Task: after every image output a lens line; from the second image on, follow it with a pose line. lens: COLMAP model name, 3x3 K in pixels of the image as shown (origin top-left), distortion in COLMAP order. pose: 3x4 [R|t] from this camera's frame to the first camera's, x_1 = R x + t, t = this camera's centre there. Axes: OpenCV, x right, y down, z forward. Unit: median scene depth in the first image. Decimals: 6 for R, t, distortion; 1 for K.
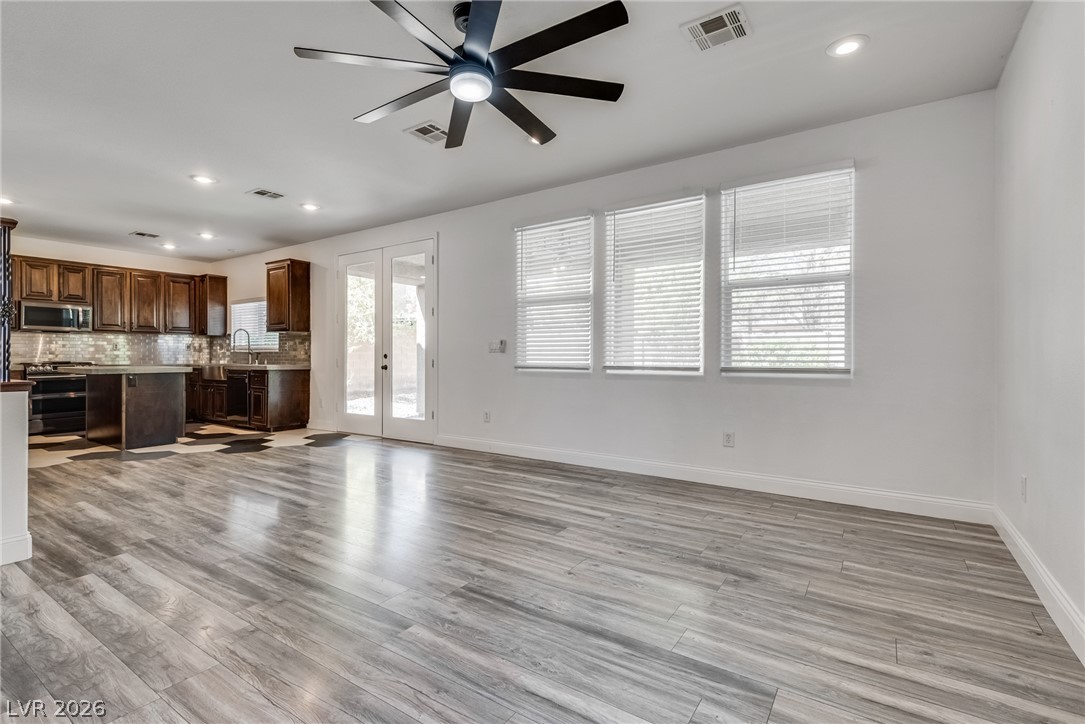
lens RADIAL K [[517.9, 0, 537.5], [0, 517.9, 353.3], [0, 0, 1]] dist [0.029103, -0.017612]
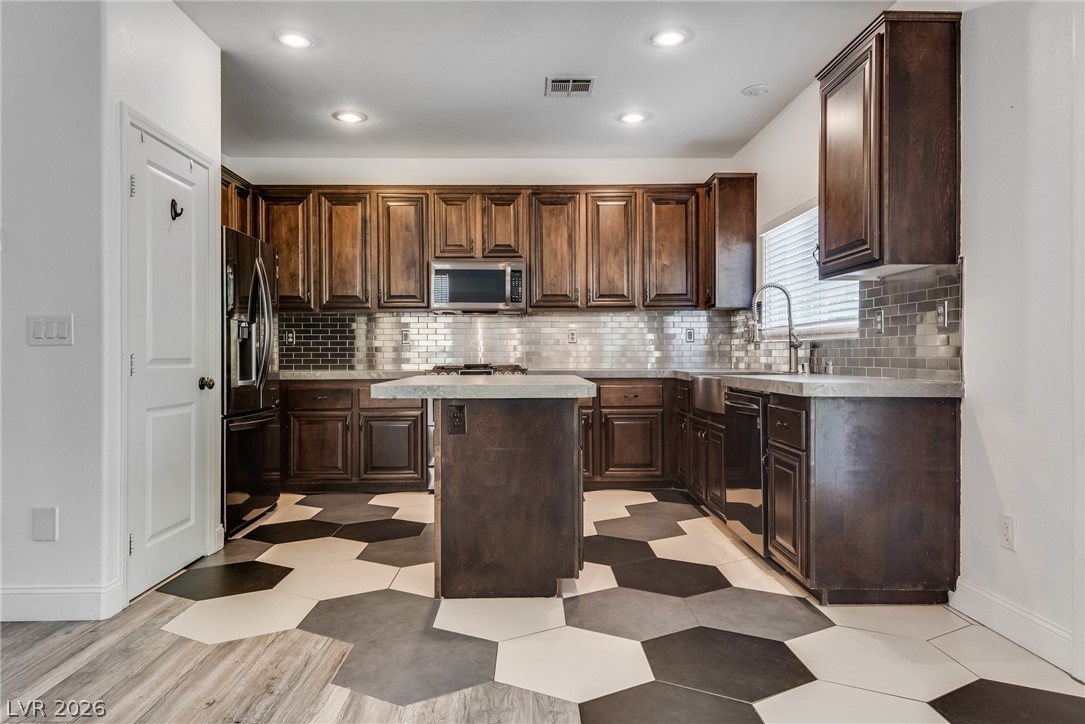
lens RADIAL K [[680.8, 0, 539.6], [0, 680.8, 356.7], [0, 0, 1]] dist [0.036709, -0.000899]
pose [[0.575924, -0.002918, -0.817498, -0.270296], [0.008588, 0.999960, 0.002480, 0.006210], [0.817458, -0.008449, 0.575926, 0.616926]]
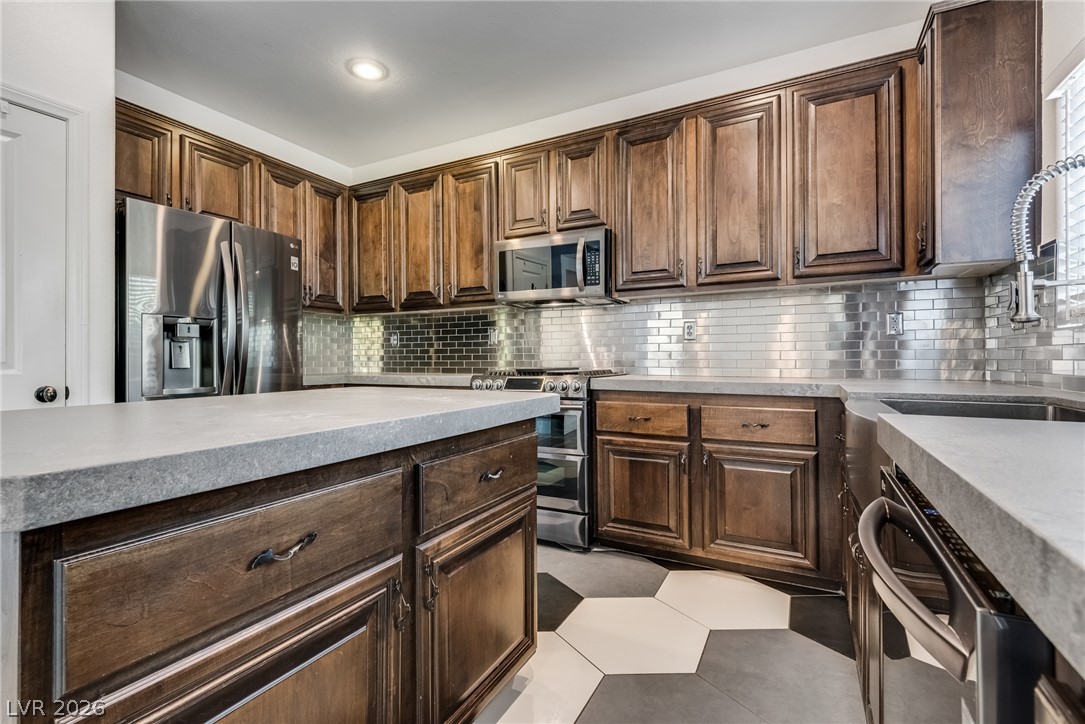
lens RADIAL K [[496.0, 0, 537.7], [0, 496.0, 357.5], [0, 0, 1]] dist [0.027358, -0.015230]
pose [[0.100152, -0.006043, -0.994954, -0.494600], [0.007766, 0.999956, -0.005292, 0.007985], [0.994942, -0.007196, 0.100195, 0.930495]]
